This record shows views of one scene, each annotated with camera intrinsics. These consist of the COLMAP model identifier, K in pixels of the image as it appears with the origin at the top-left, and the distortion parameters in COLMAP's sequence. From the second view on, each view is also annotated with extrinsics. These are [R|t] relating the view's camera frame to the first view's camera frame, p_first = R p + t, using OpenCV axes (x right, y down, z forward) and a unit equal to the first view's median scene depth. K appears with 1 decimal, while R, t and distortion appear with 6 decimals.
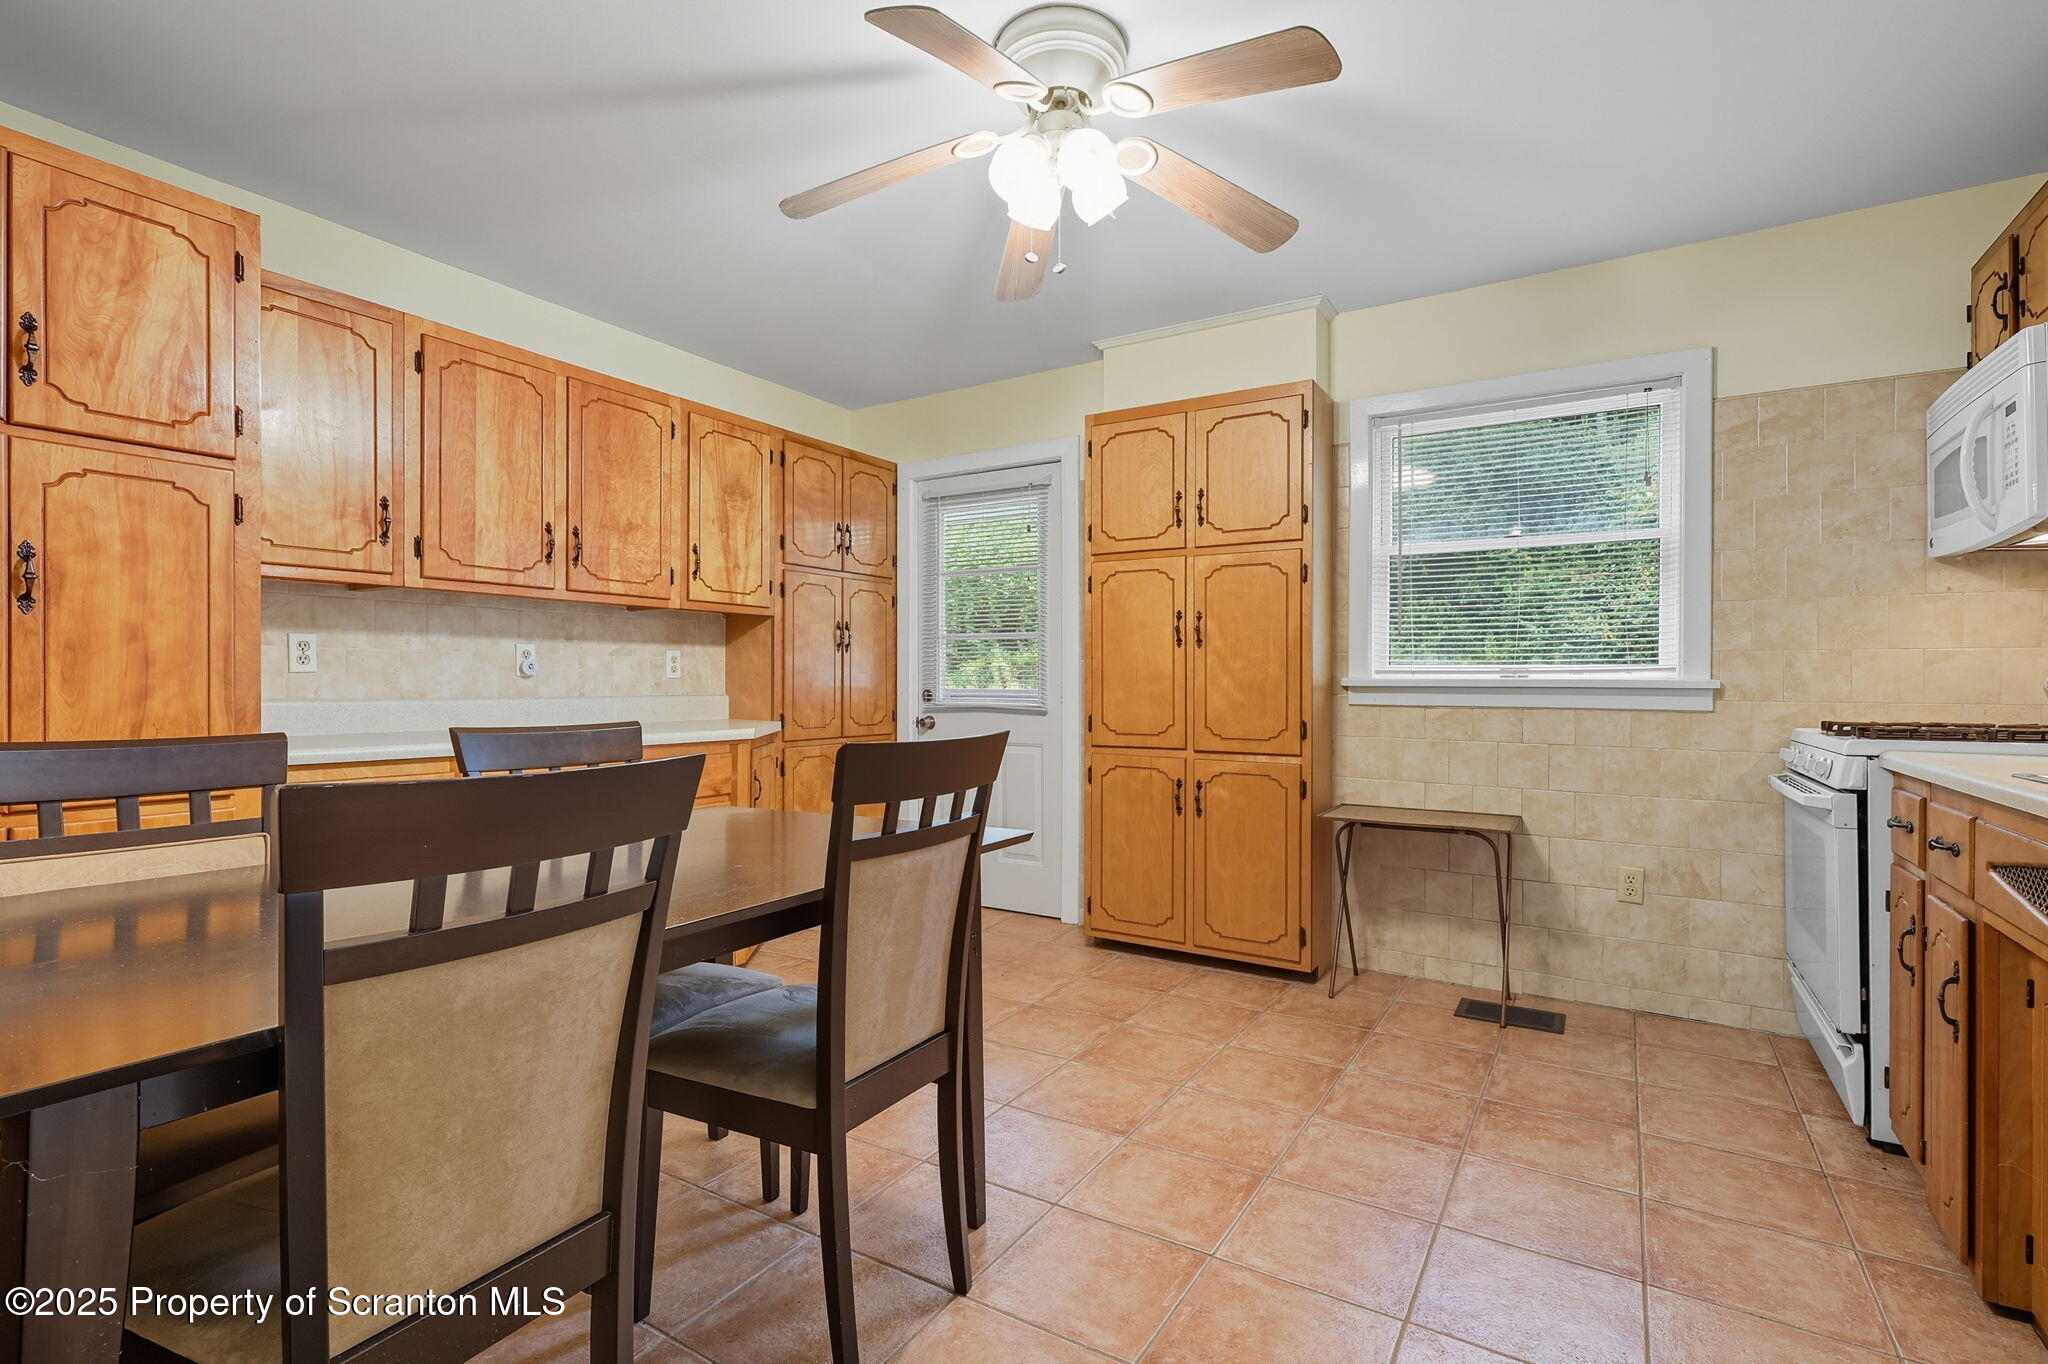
lens RADIAL K [[952.8, 0, 1024.0], [0, 952.8, 682.0], [0, 0, 1]] dist [-0.000774, 0.000081]
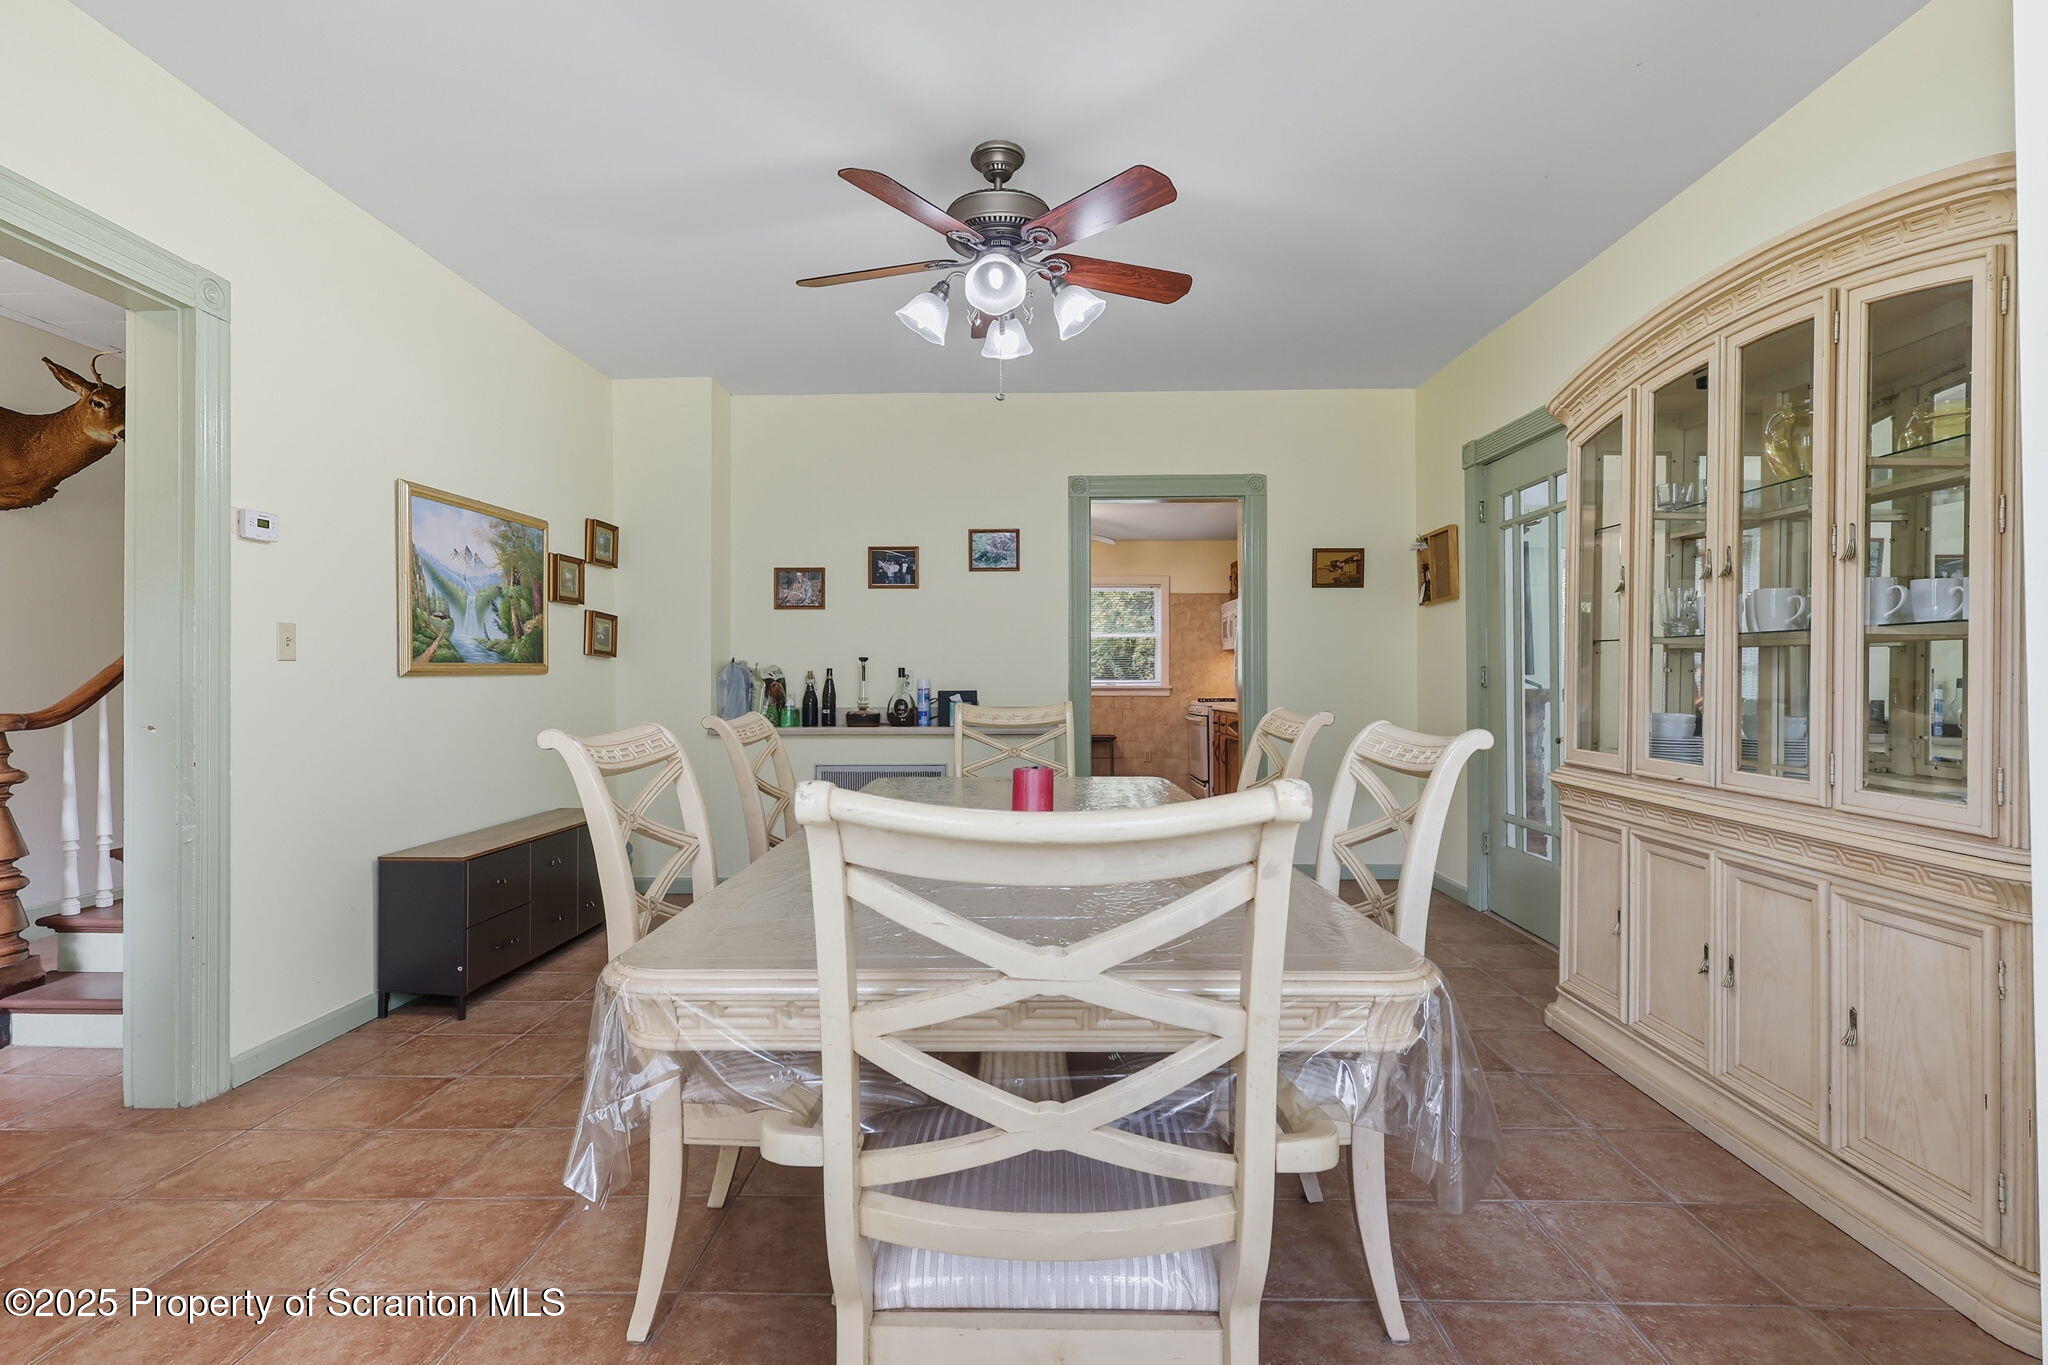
lens RADIAL K [[952.8, 0, 1024.0], [0, 952.8, 682.5], [0, 0, 1]] dist [-0.000774, 0.000081]
pose [[0.863082, -0.006334, 0.505025, -0.637772], [0.008716, 0.999959, -0.002355, -0.004359], [-0.504989, 0.006435, 0.863102, -0.729983]]
